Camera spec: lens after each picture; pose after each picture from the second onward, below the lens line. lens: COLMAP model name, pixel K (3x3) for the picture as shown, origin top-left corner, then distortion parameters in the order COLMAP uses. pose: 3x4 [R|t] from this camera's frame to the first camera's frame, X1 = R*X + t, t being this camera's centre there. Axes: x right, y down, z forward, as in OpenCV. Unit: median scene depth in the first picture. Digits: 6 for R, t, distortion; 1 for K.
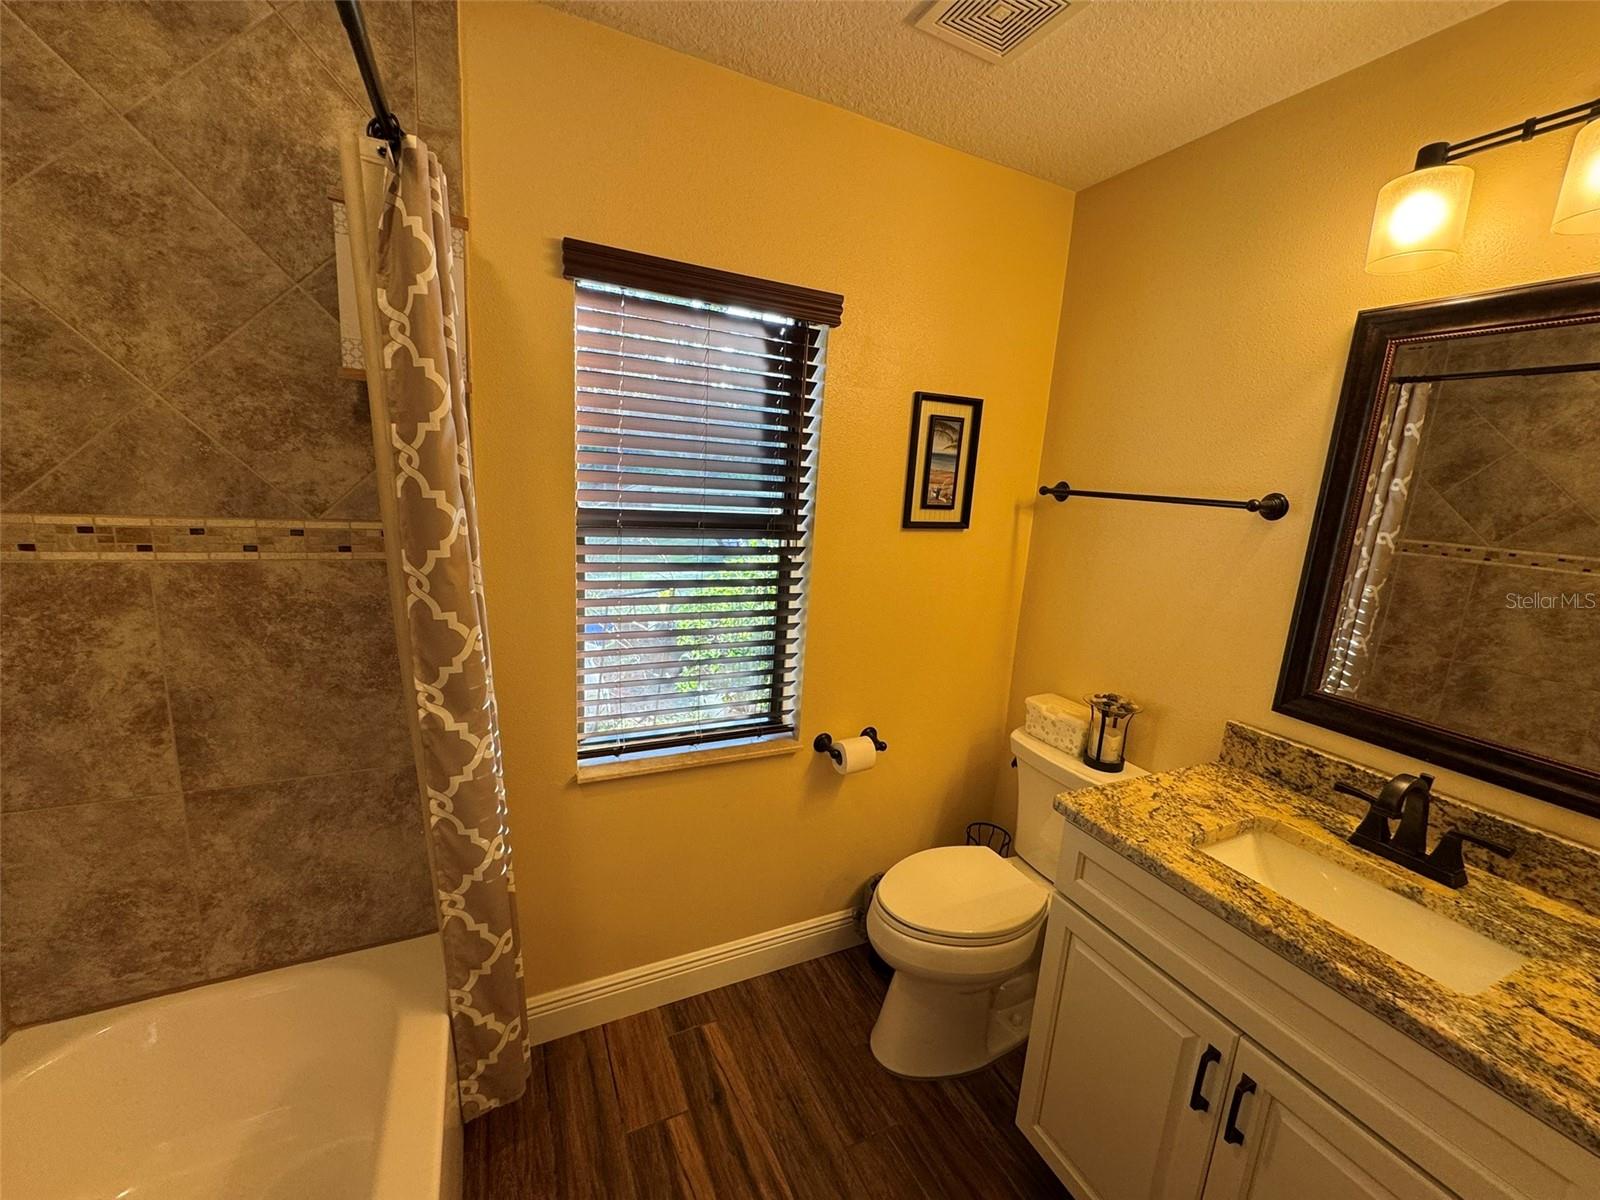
lens RADIAL K [[641.7, 0, 800.0], [0, 641.7, 600.0], [0, 0, 1]] dist [0.003214, -0.000371]
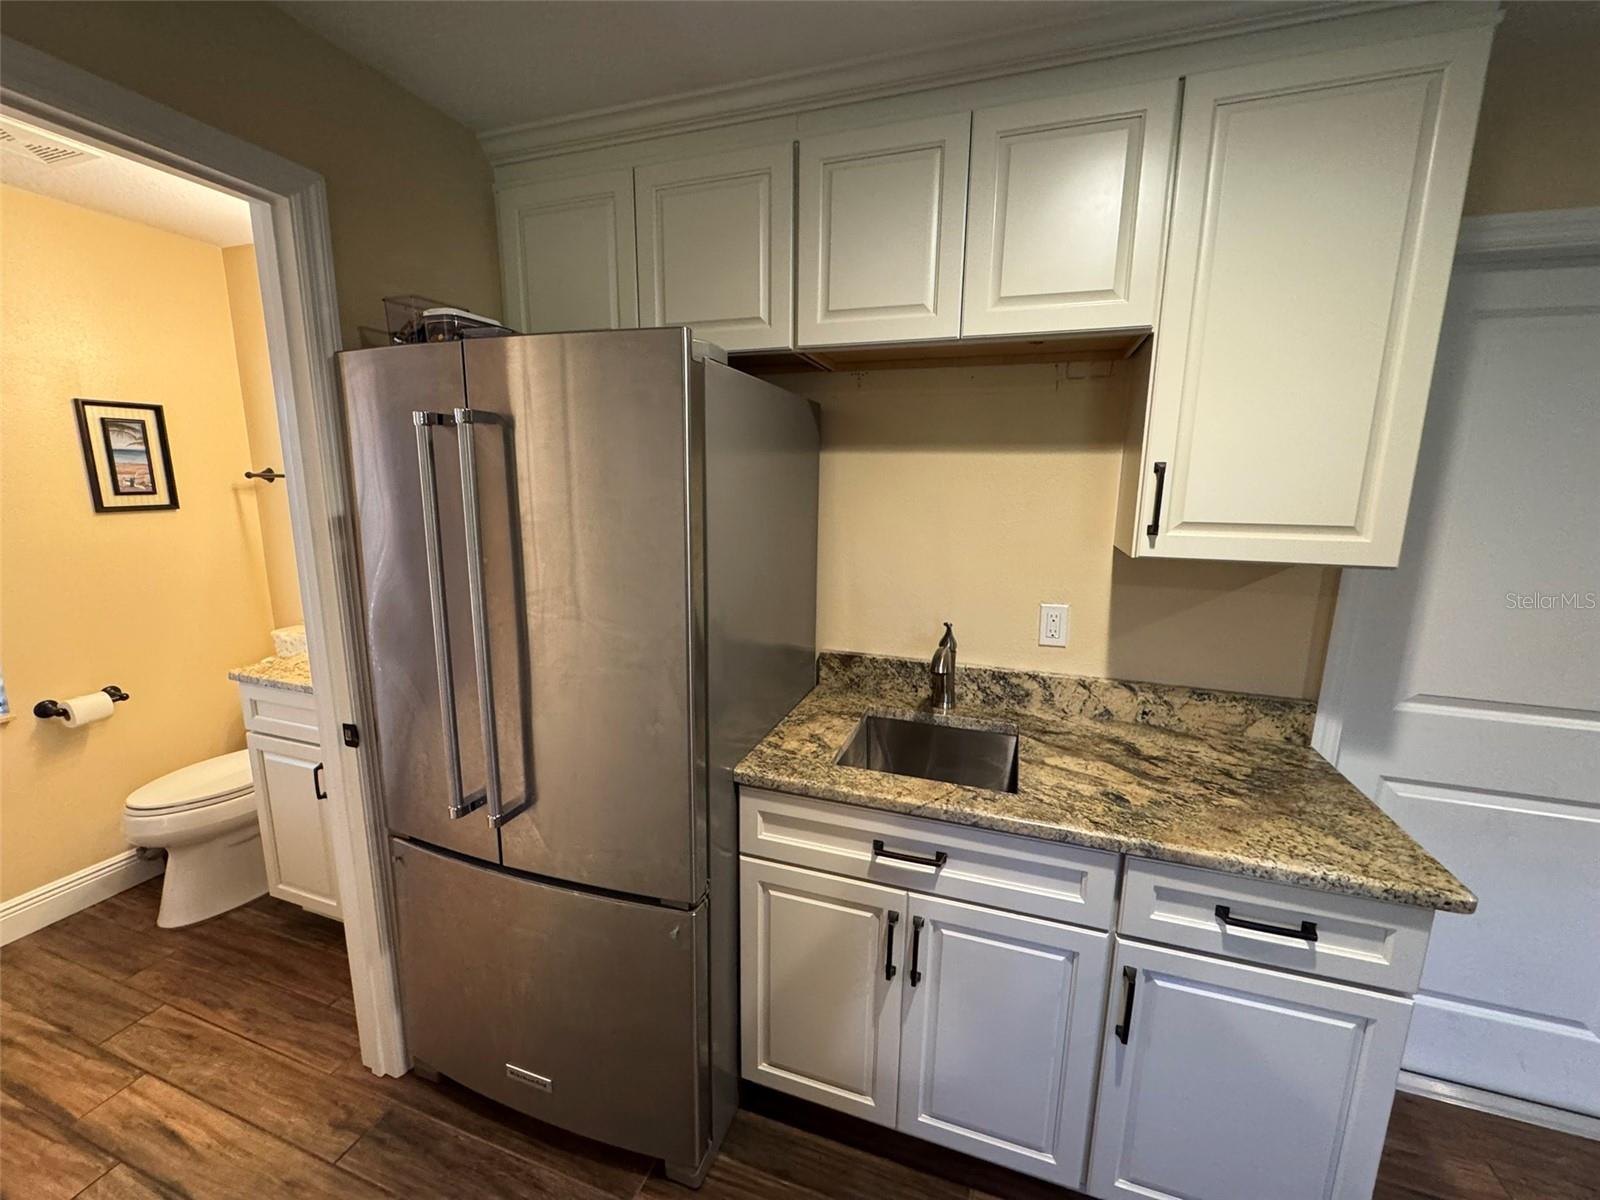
lens RADIAL K [[641.7, 0, 800.0], [0, 641.7, 600.0], [0, 0, 1]] dist [0.003214, -0.000371]
pose [[0.704200, -0.184248, 0.685678, 0.229836], [0.167292, 0.981610, 0.091956, 0.153925], [-0.690011, 0.049953, 0.722073, -0.747597]]
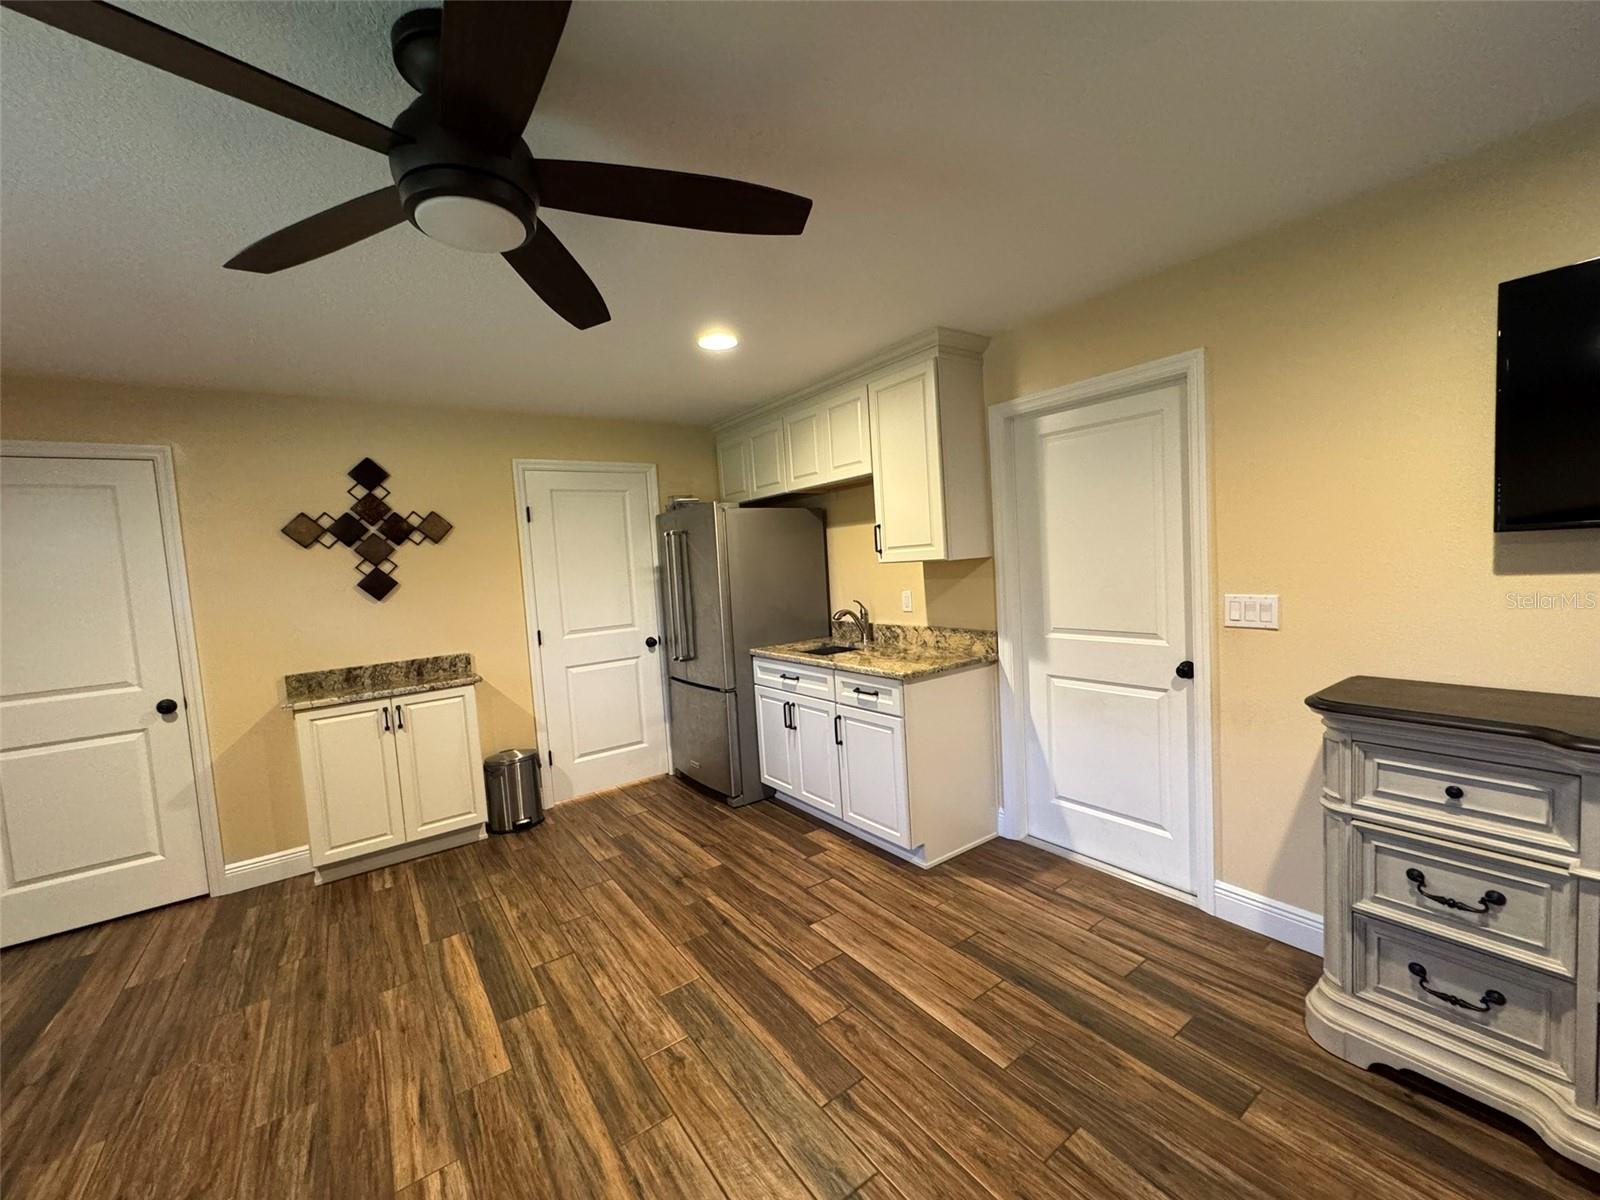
lens RADIAL K [[641.7, 0, 800.0], [0, 641.7, 600.0], [0, 0, 1]] dist [0.003214, -0.000371]
pose [[0.978420, -0.133272, 0.157901, 0.869785], [0.153182, 0.980708, -0.121441, 1.002327], [-0.138670, 0.143008, 0.979959, -4.060122]]
